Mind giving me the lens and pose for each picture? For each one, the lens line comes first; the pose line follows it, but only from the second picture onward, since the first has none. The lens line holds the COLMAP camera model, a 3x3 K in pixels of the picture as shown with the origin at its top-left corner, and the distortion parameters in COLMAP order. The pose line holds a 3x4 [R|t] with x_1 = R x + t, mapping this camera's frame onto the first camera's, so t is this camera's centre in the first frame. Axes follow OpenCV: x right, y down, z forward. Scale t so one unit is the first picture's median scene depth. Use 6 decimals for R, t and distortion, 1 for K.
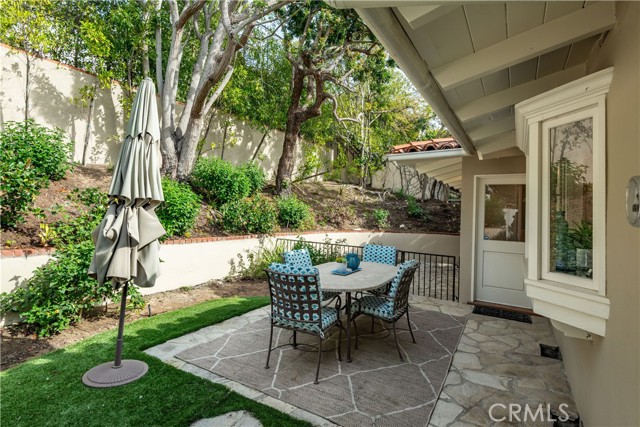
lens RADIAL K [[325.9, 0, 324.2], [0, 325.9, 211.1], [0, 0, 1]] dist [0.002037, -0.003990]
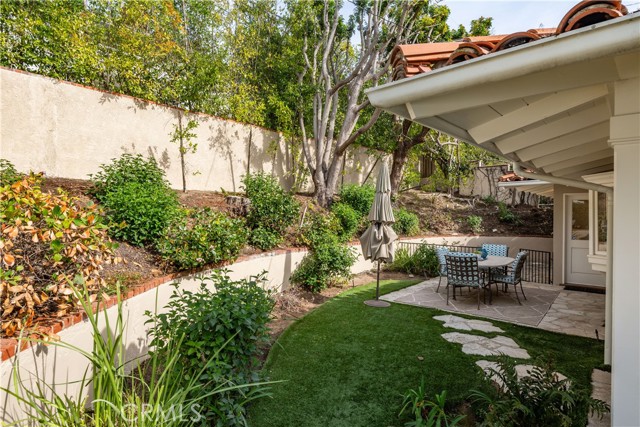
lens RADIAL K [[358.5, 0, 319.8], [0, 358.5, 223.8], [0, 0, 1]] dist [0.003999, -0.006887]
pose [[0.984644, -0.026042, -0.172619, -0.163029], [0.030164, 0.999318, 0.021298, -0.023543], [0.171946, -0.026178, 0.984758, -0.370380]]
